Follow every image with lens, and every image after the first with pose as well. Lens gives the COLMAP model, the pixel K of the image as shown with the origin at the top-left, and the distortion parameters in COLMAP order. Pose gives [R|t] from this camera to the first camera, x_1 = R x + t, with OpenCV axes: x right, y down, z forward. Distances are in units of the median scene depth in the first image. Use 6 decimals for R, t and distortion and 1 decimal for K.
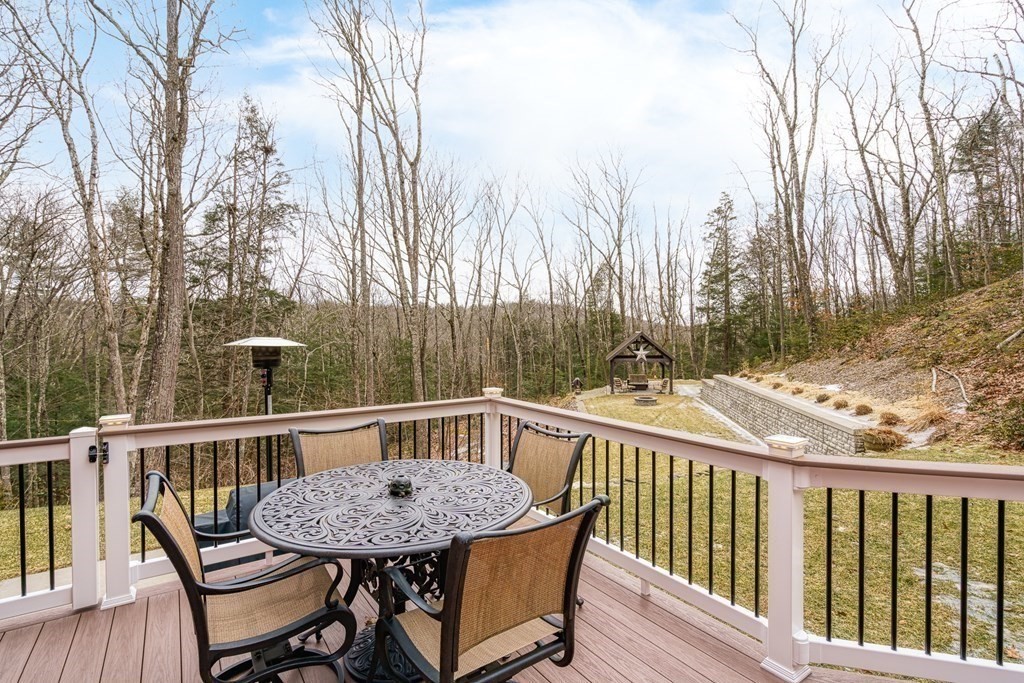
lens RADIAL K [[487.1, 0, 512.0], [0, 487.1, 341.5], [0, 0, 1]] dist [-0.000088, 0.000032]
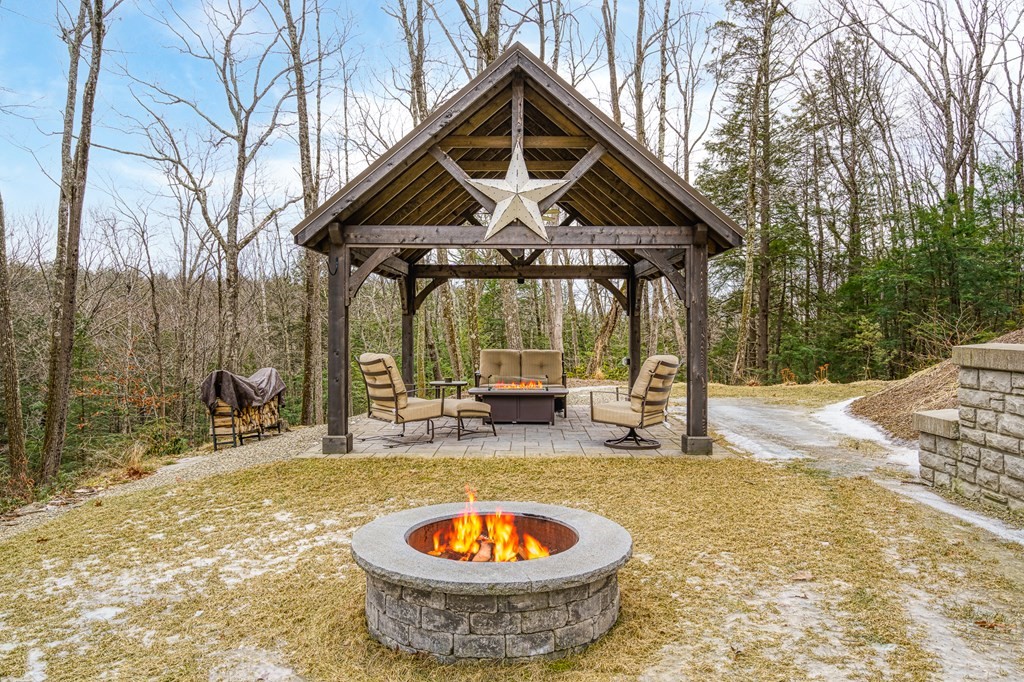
lens RADIAL K [[705.2, 0, 512.0], [0, 705.2, 341.0], [0, 0, 1]] dist [-0.000224, -0.000096]
pose [[0.987093, 0.007169, 0.159988, 0.185662], [-0.005371, 0.999917, -0.011673, 0.060976], [-0.160058, 0.010663, 0.987050, 0.630196]]
